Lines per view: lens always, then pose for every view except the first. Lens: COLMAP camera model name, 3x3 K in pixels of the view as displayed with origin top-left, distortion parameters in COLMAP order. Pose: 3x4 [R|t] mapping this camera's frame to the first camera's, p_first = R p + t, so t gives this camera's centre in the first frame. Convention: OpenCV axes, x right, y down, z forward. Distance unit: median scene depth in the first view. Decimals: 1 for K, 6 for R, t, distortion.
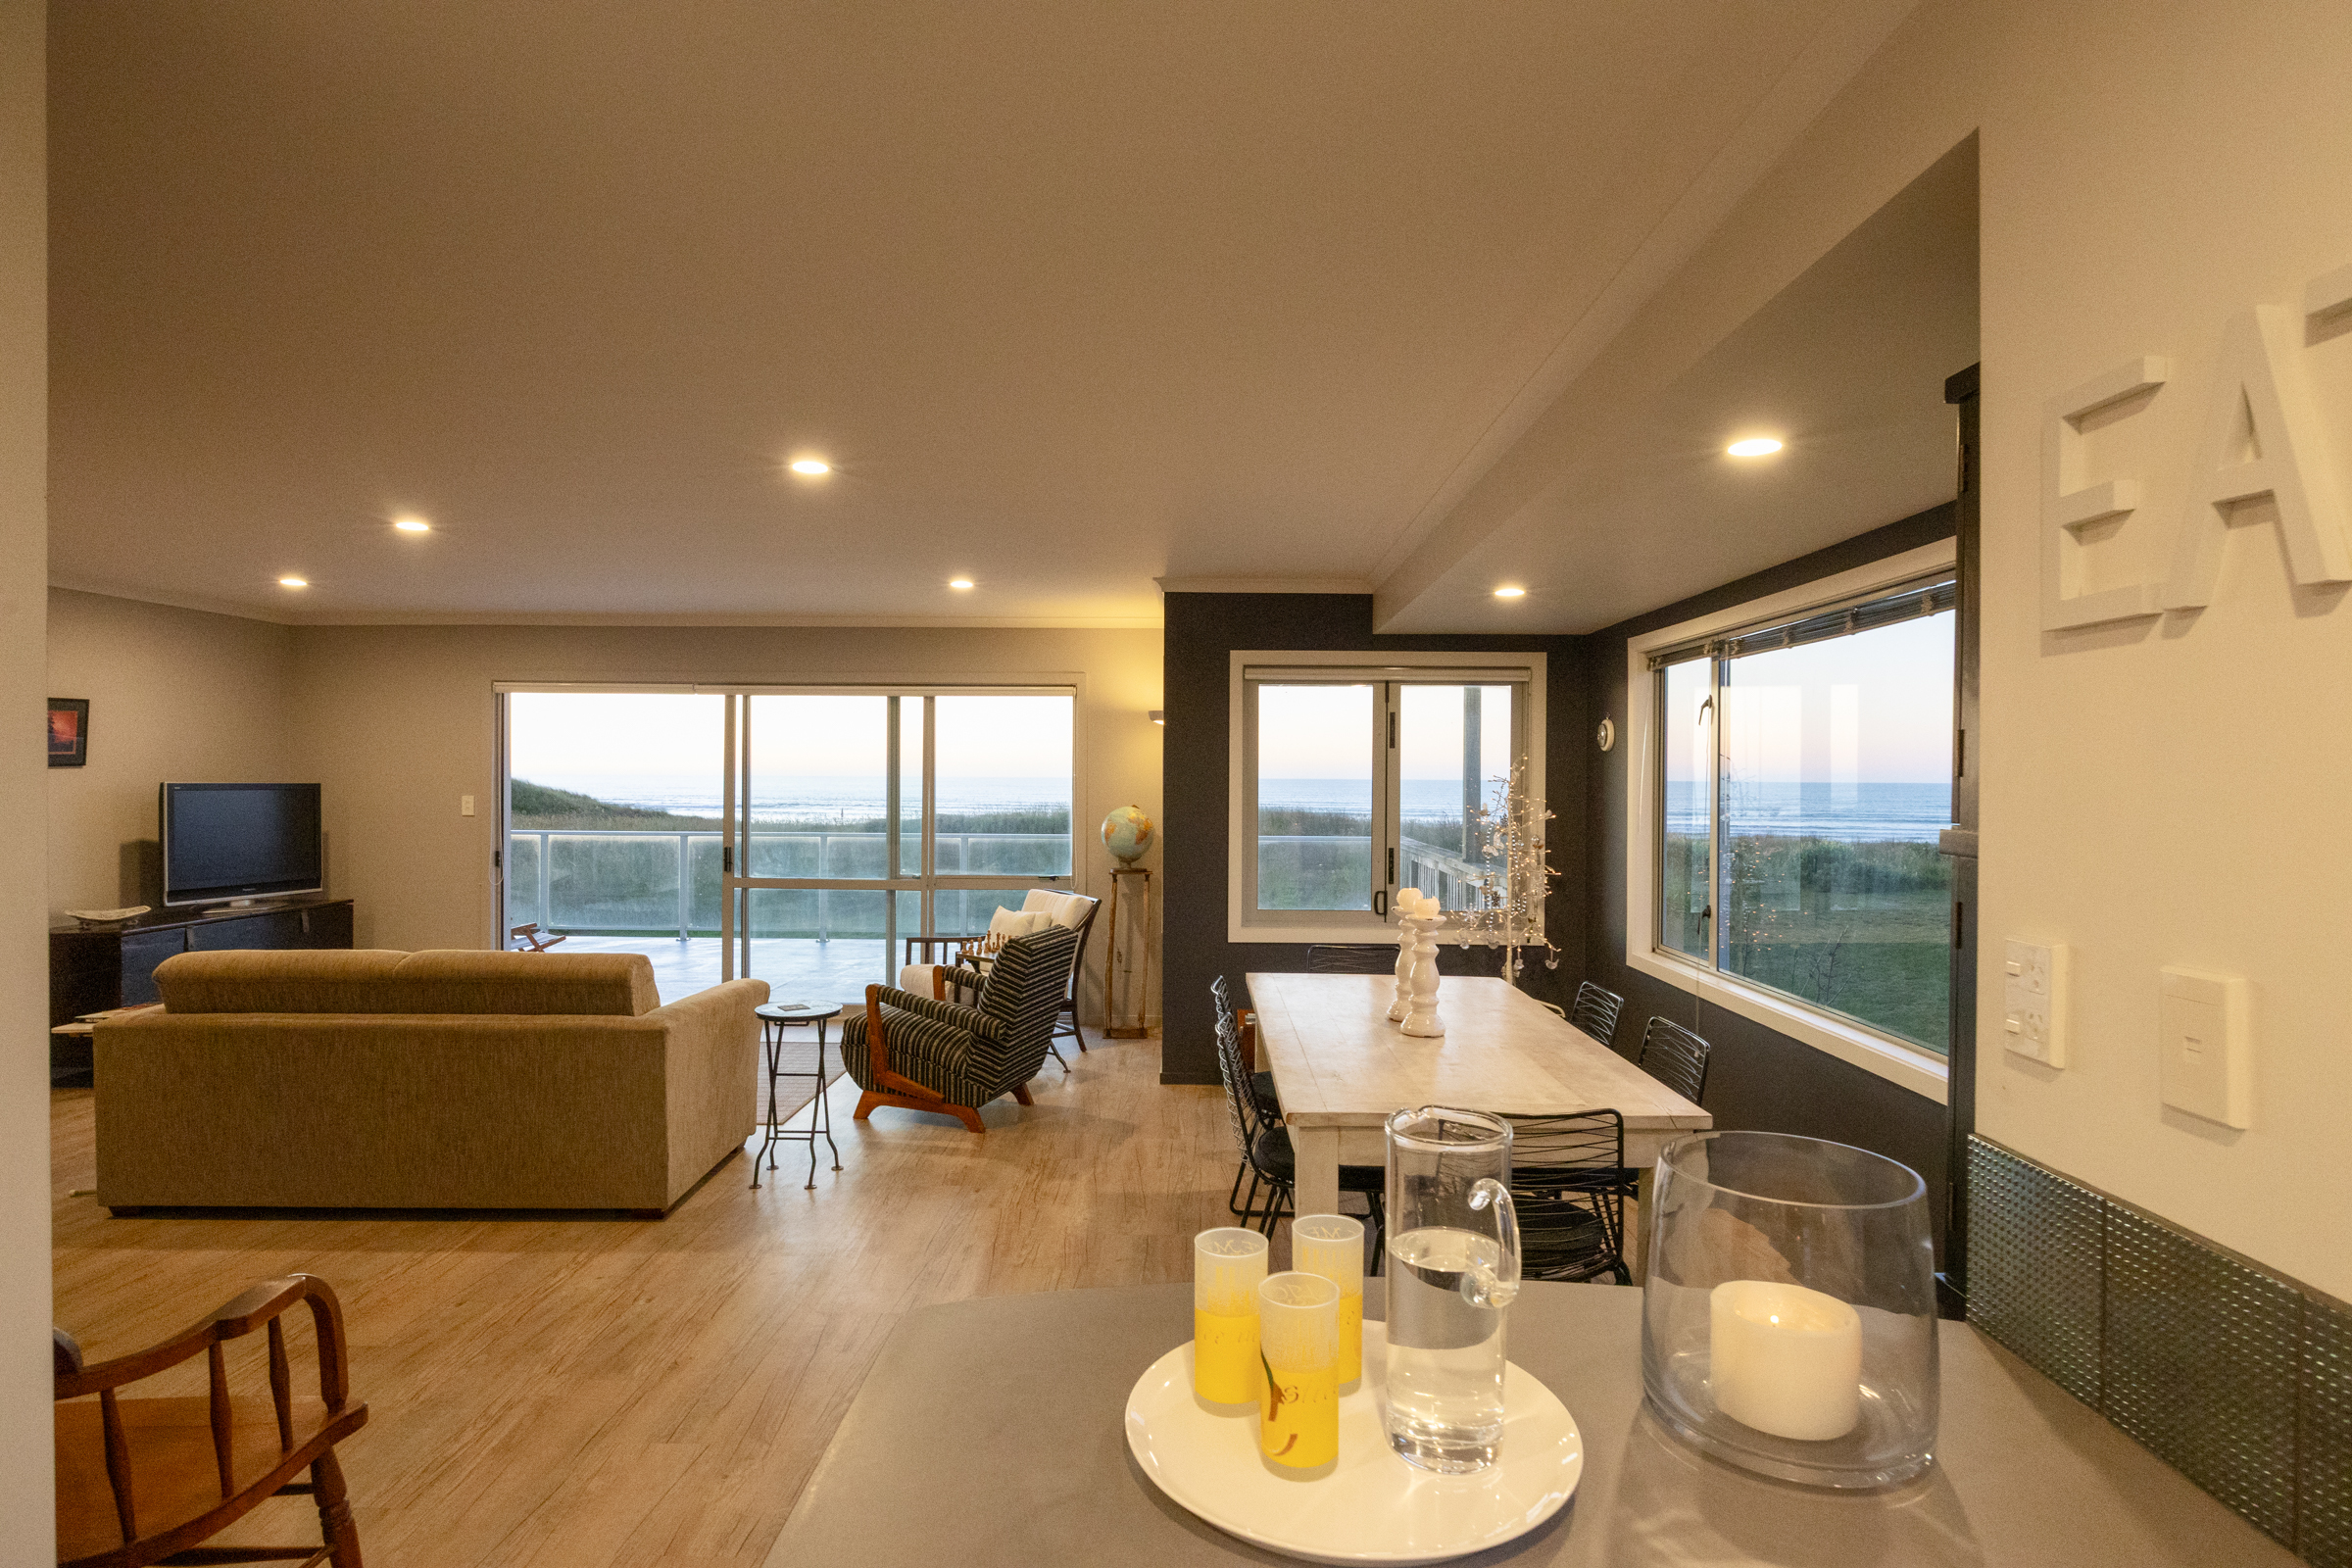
lens RADIAL K [[1261.6, 0, 1176.0], [0, 1261.6, 784.0], [0, 0, 1]] dist [0.019934, -0.000277]
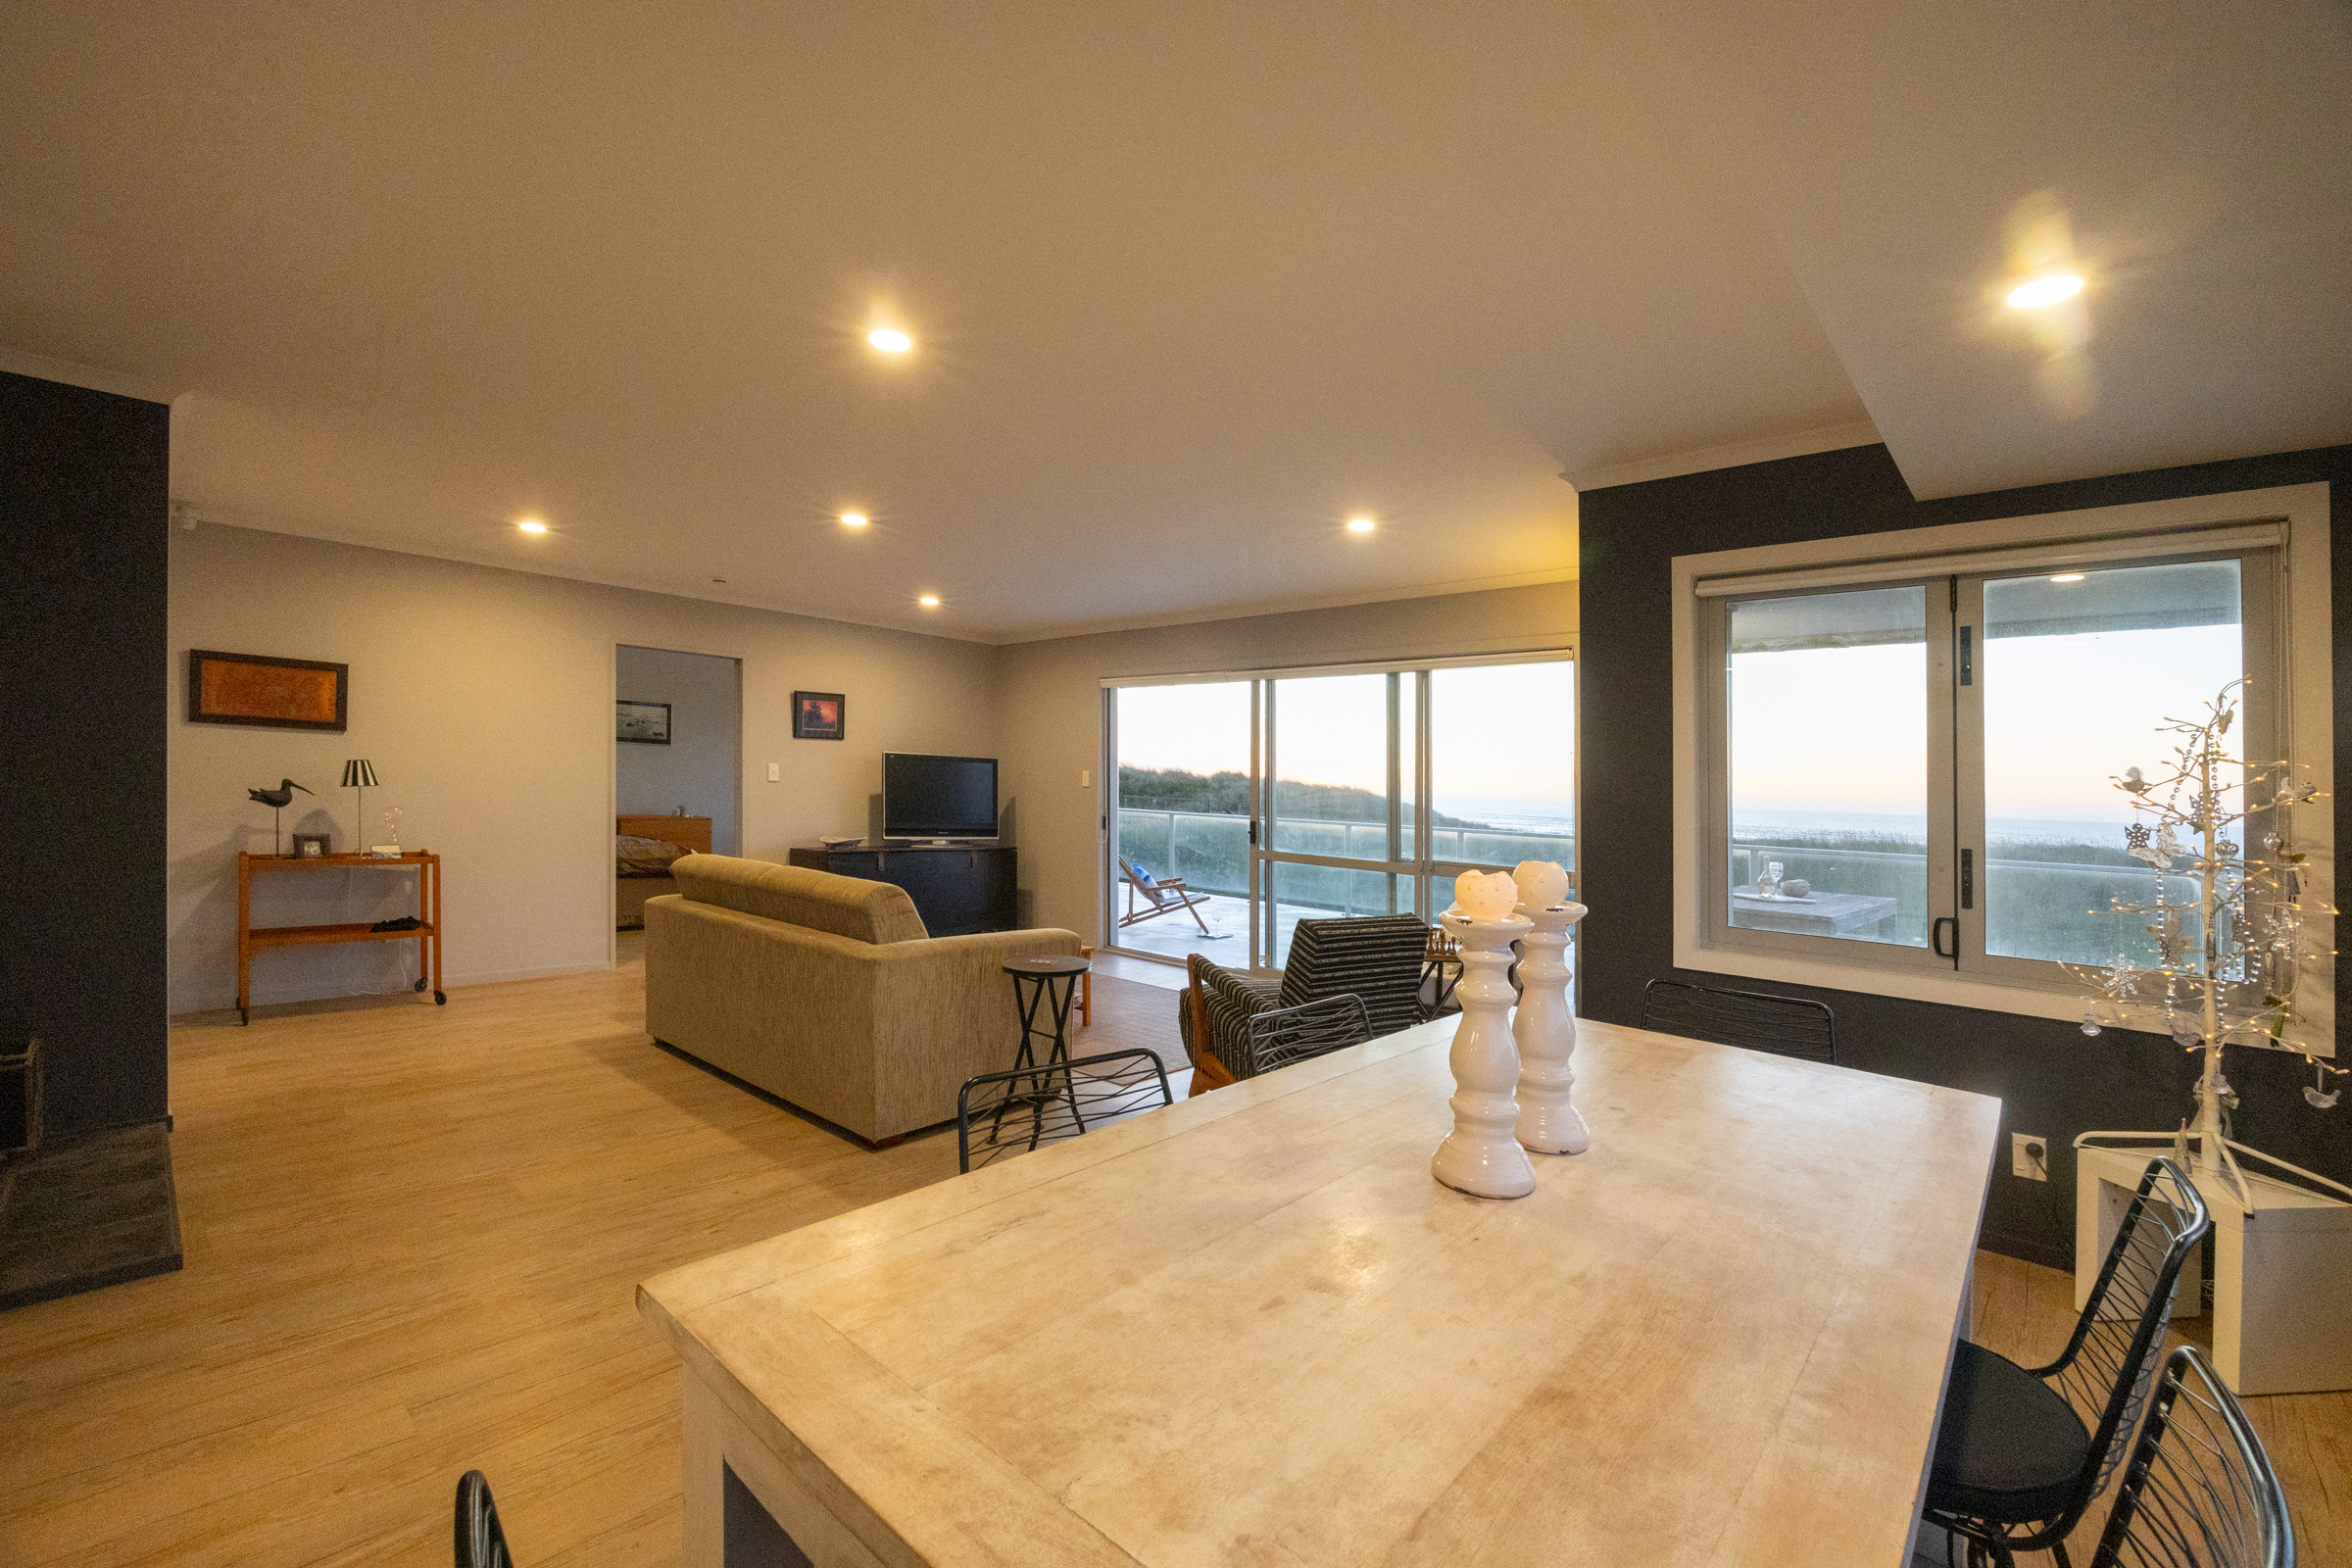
lens RADIAL K [[1012.2, 0, 1176.0], [0, 1012.2, 784.0], [0, 0, 1]] dist [-0.001249, -0.000146]
pose [[0.752040, 0.017755, -0.658879, 0.198317], [-0.033135, 0.999392, -0.010889, 0.035507], [0.658285, 0.030021, 0.752170, 0.361710]]
